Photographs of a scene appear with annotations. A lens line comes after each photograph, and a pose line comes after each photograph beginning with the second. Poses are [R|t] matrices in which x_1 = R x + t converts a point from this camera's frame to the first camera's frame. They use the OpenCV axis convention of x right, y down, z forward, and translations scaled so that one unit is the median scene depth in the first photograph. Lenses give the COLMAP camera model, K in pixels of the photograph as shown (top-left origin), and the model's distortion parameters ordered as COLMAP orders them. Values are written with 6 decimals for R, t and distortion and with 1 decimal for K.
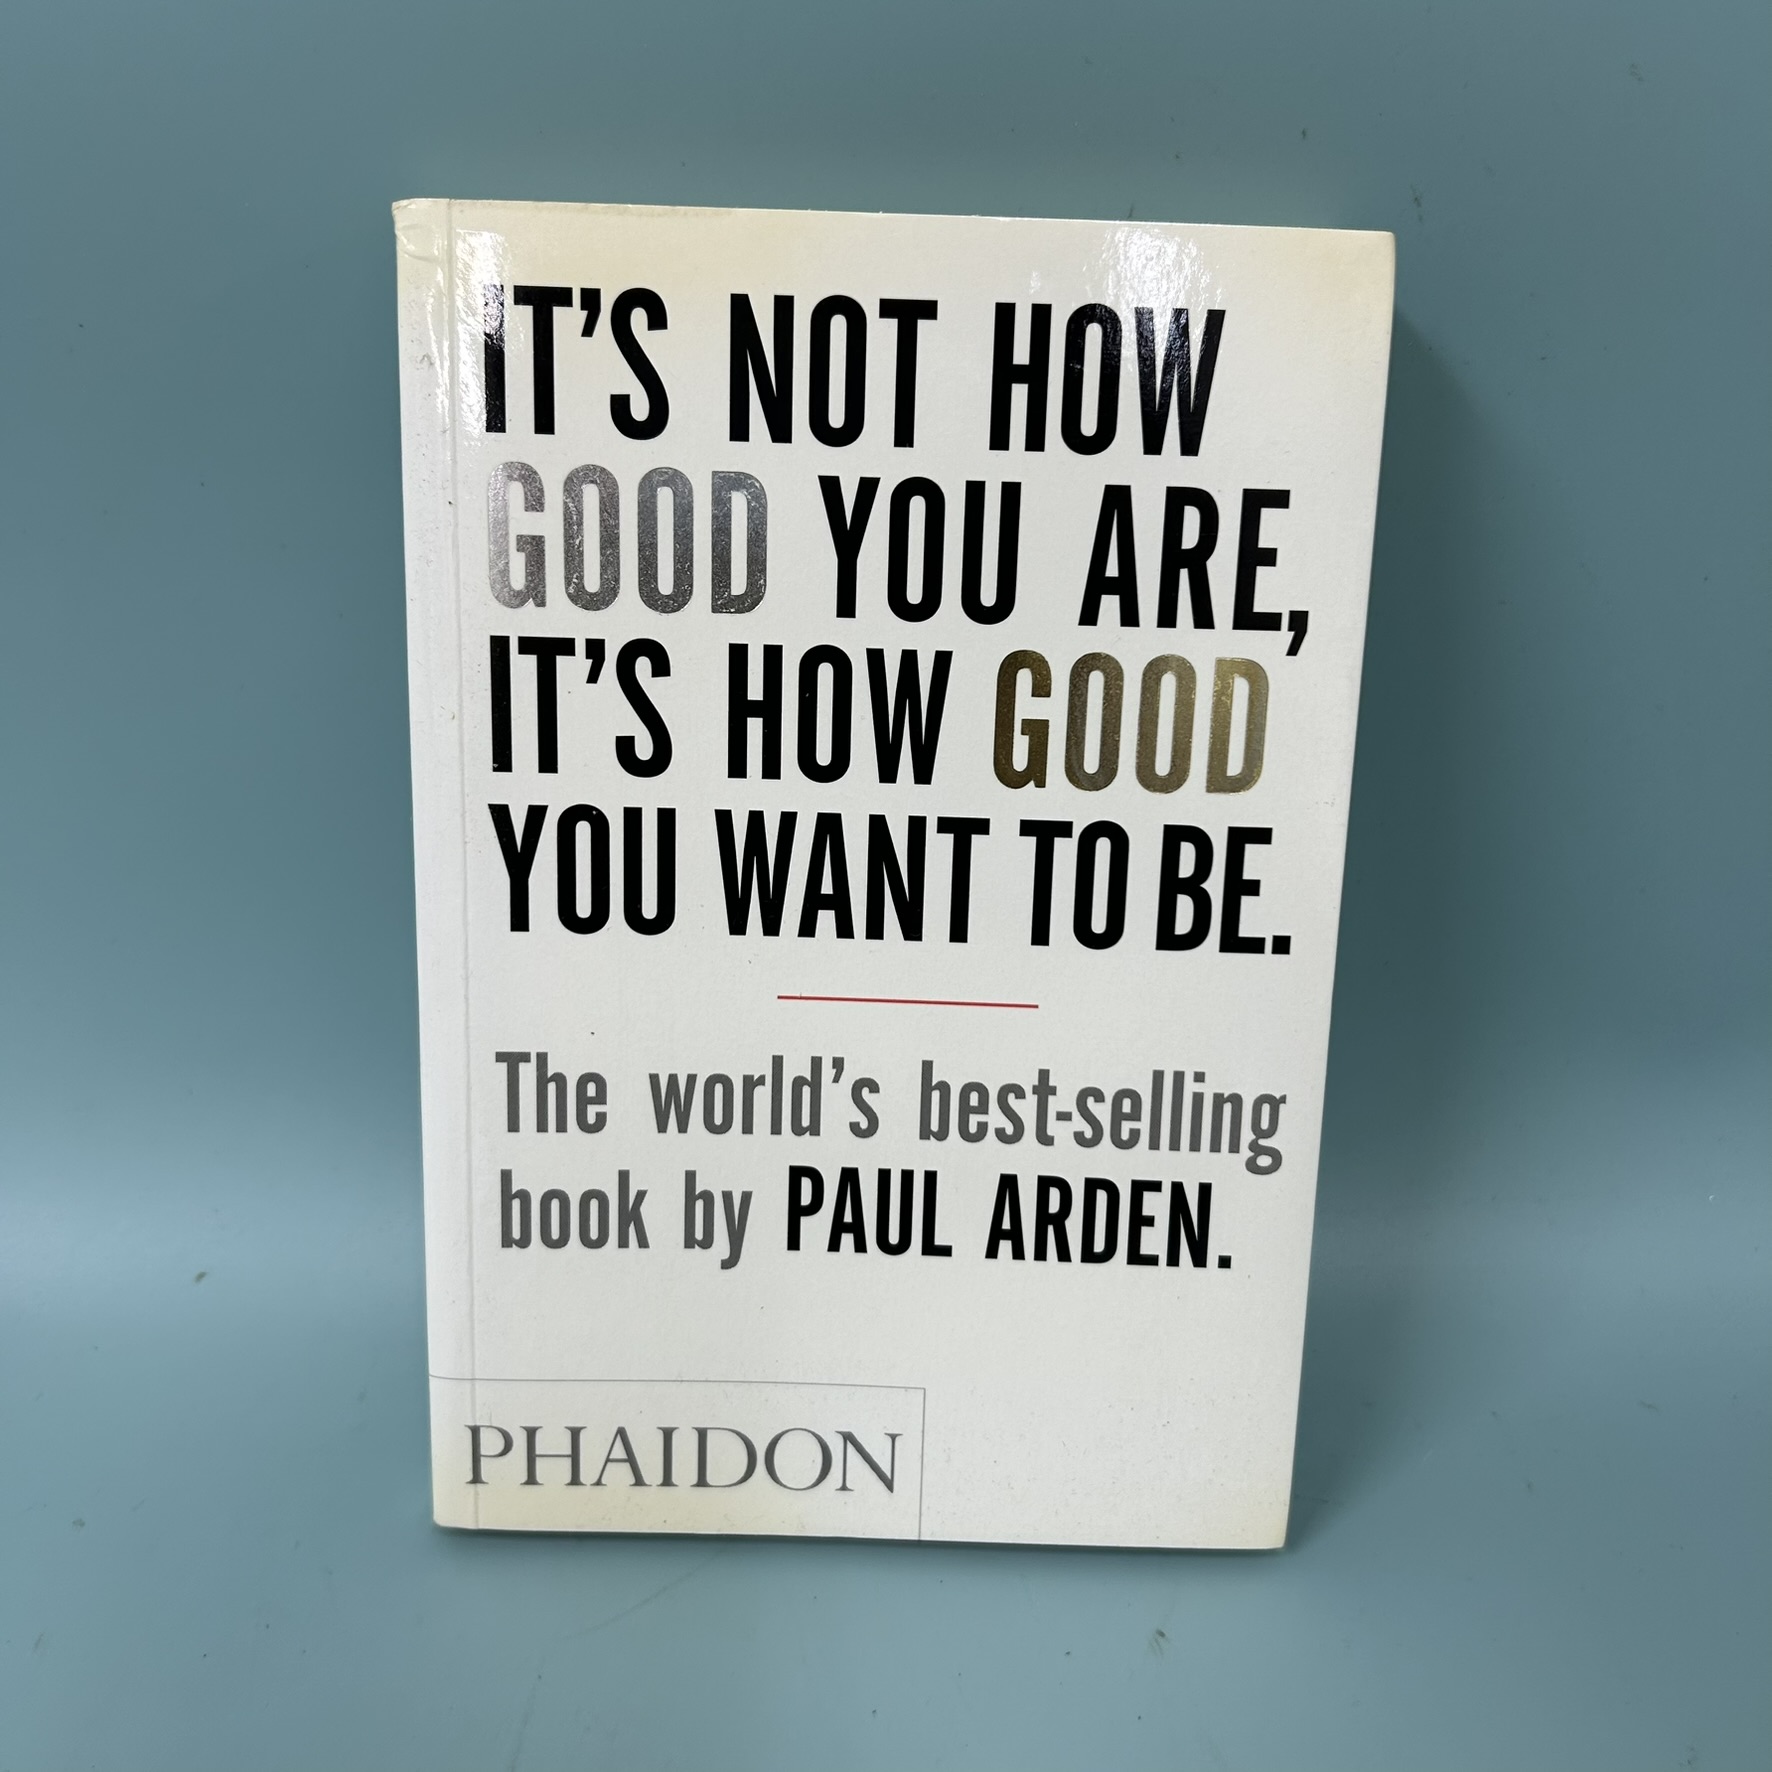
lens RADIAL K [[1846.8, 0, 893.2], [0, 1846.8, 889.5], [0, 0, 1]] dist [0.208911, -0.939546]
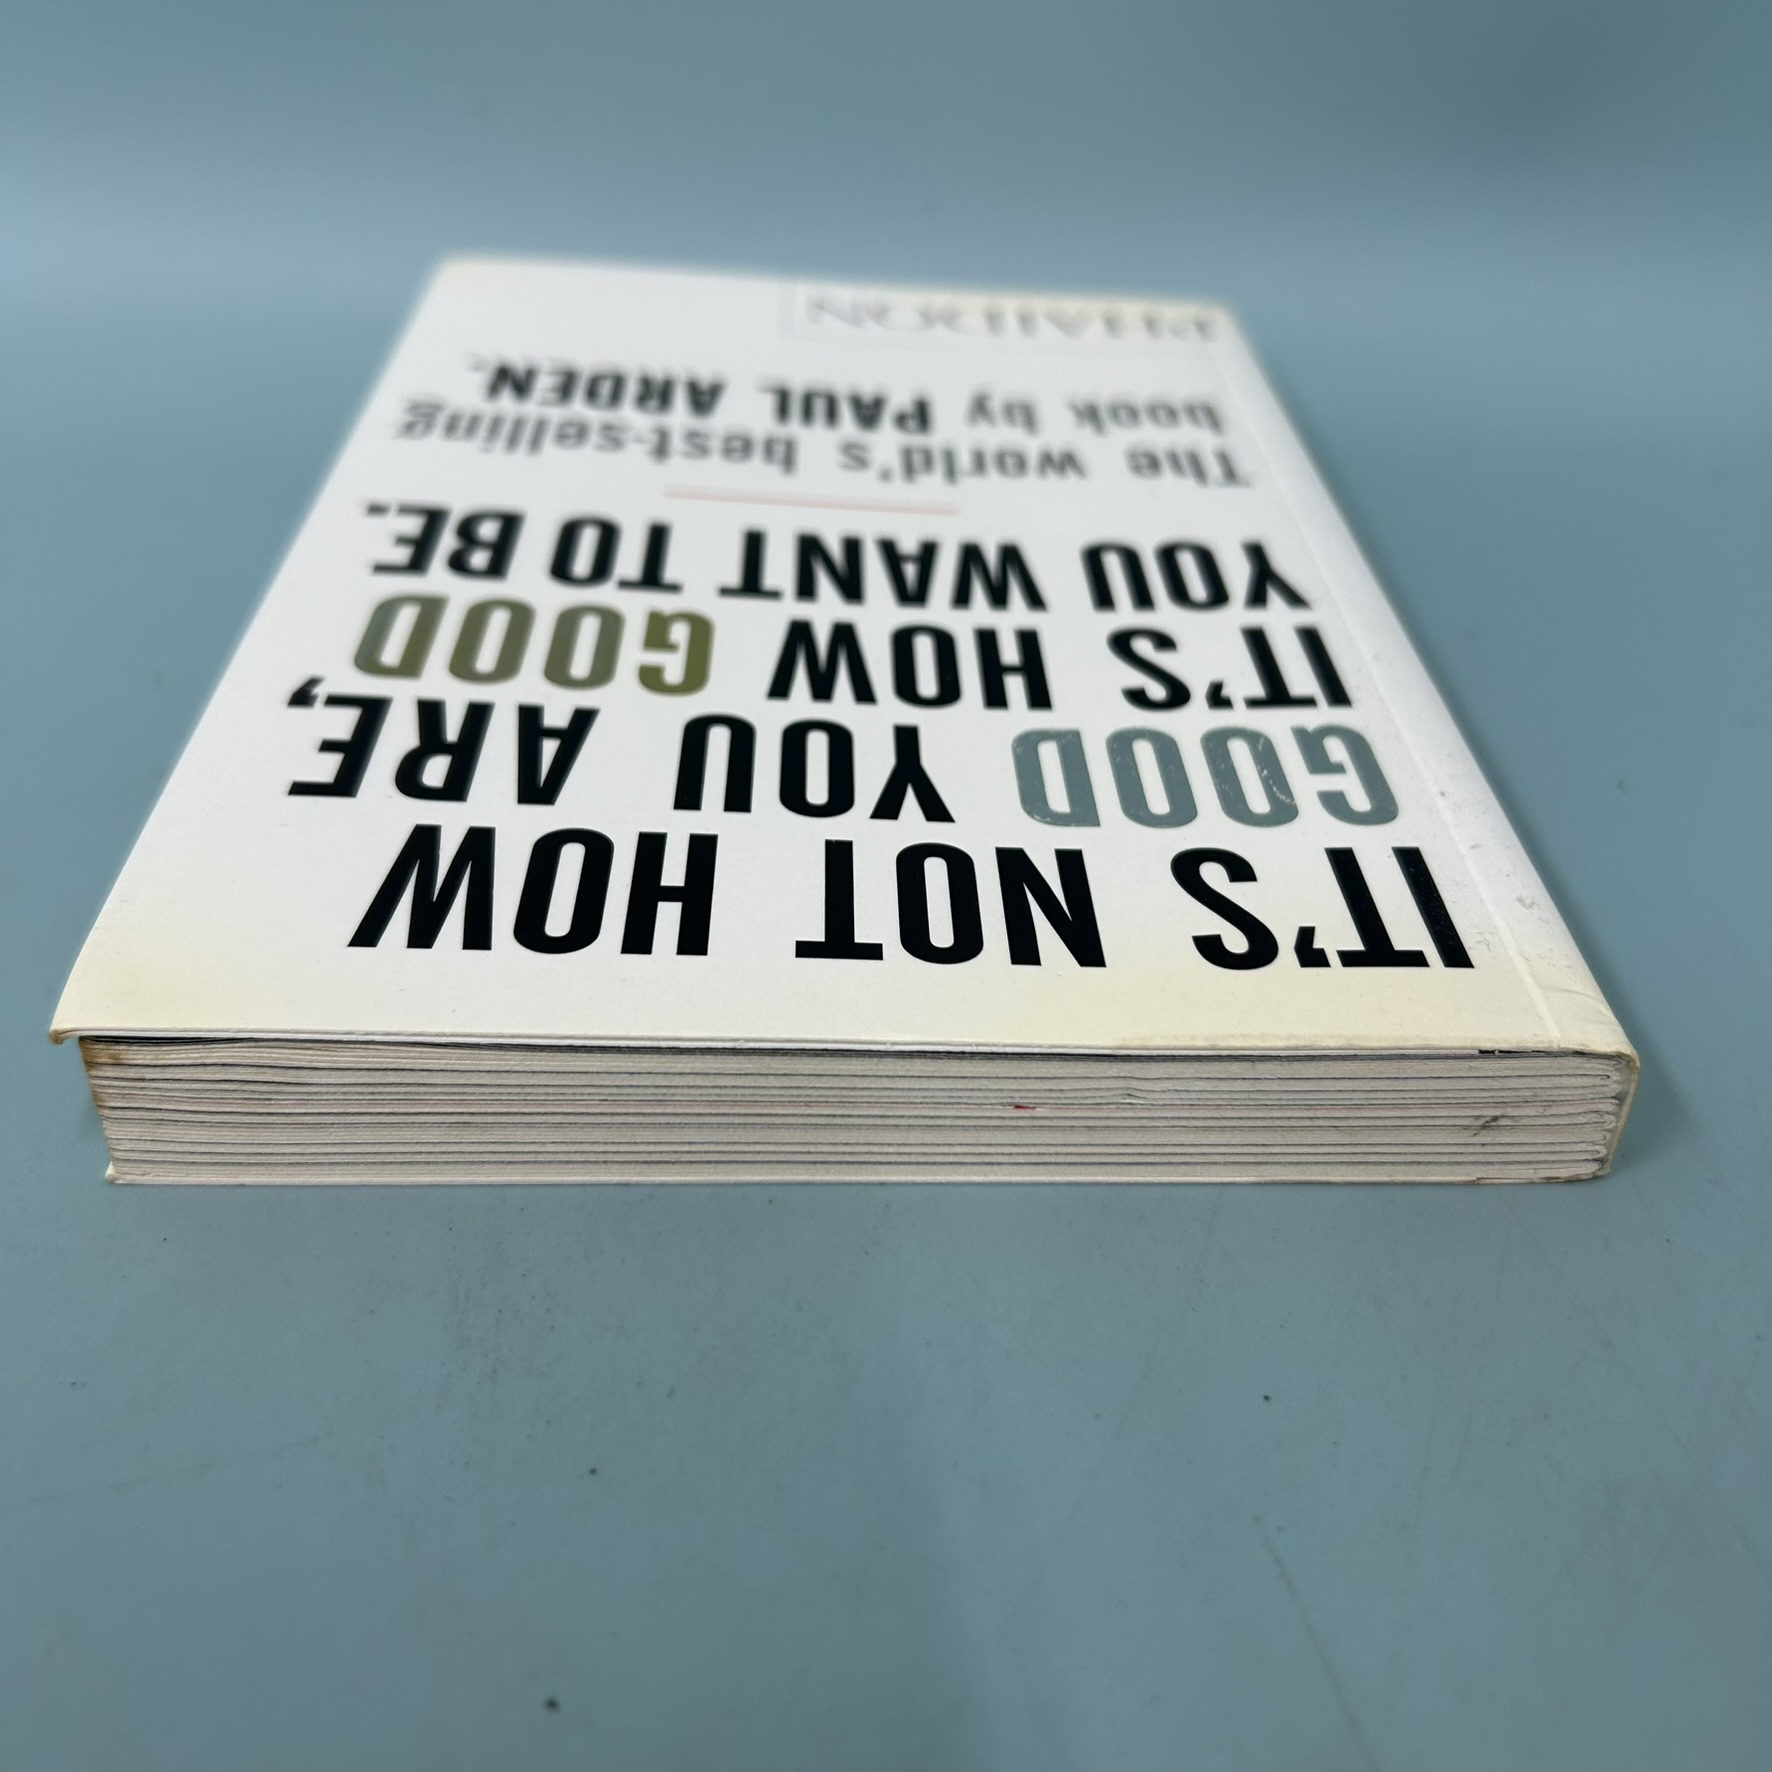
lens RADIAL K [[1846.8, 0, 893.2], [0, 1846.8, 889.5], [0, 0, 1]] dist [0.208911, -0.939546]
pose [[-0.996238, -0.016780, -0.085014, 0.041179], [-0.044077, -0.746550, 0.663867, -0.665273], [-0.074607, 0.665117, 0.743003, 0.449737]]
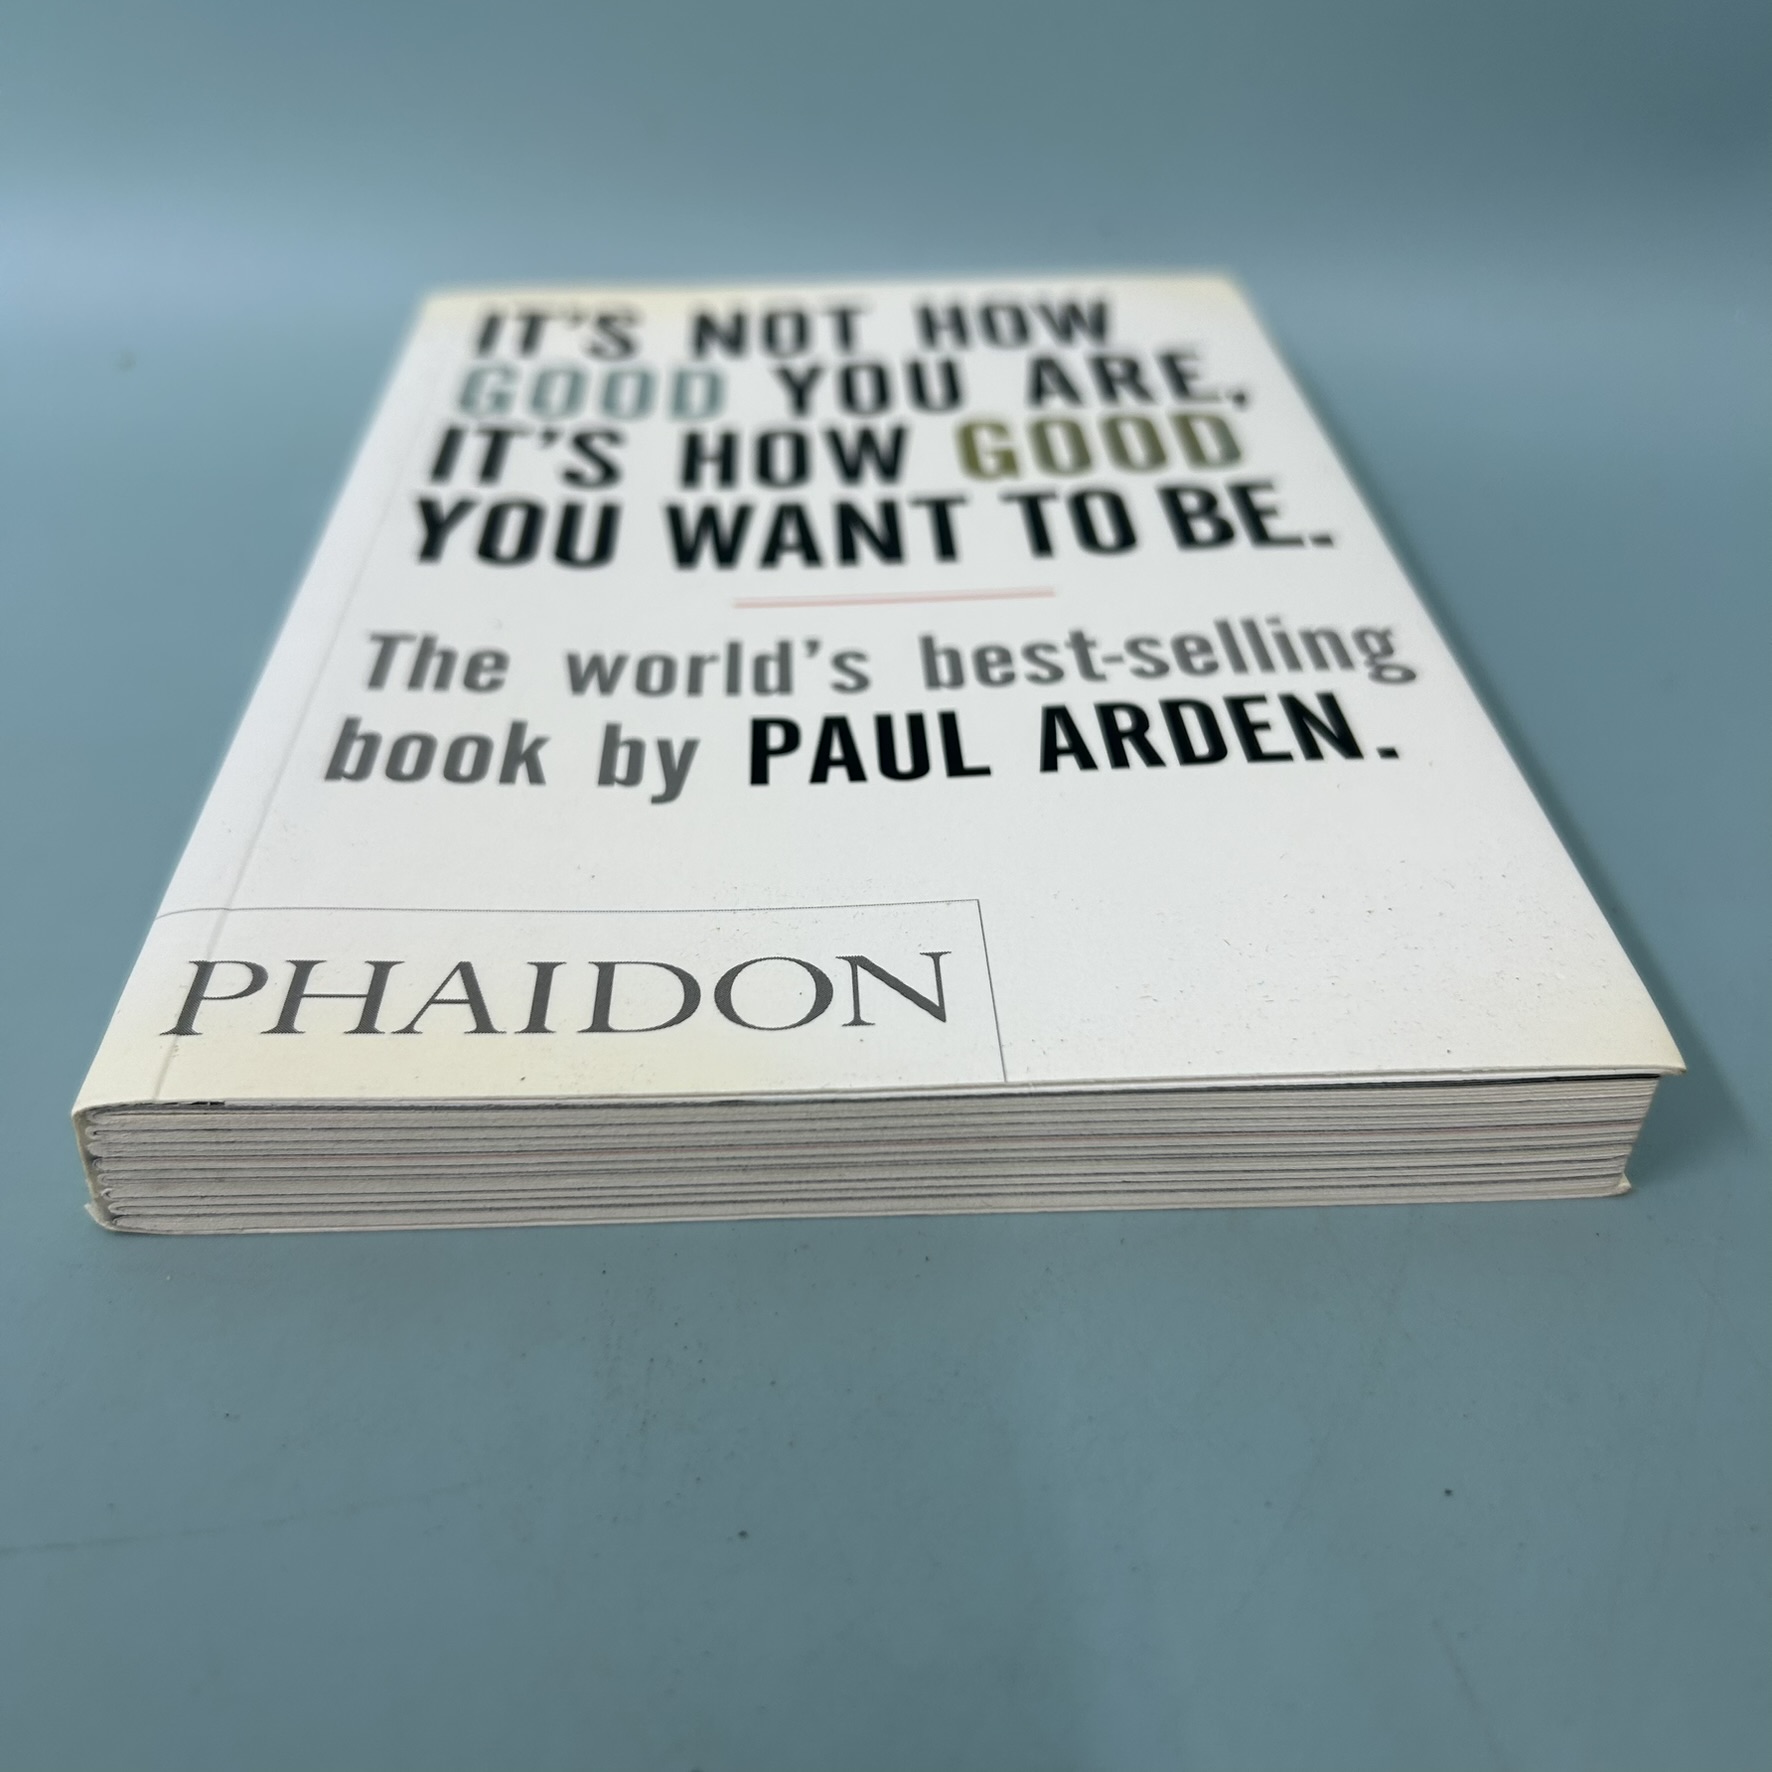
lens RADIAL K [[1846.8, 0, 893.2], [0, 1846.8, 889.5], [0, 0, 1]] dist [0.208911, -0.939546]
pose [[0.996561, -0.053715, 0.063099, -0.050478], [0.079522, 0.405790, -0.910500, 0.842949], [0.023303, 0.912386, 0.408666, 0.773170]]
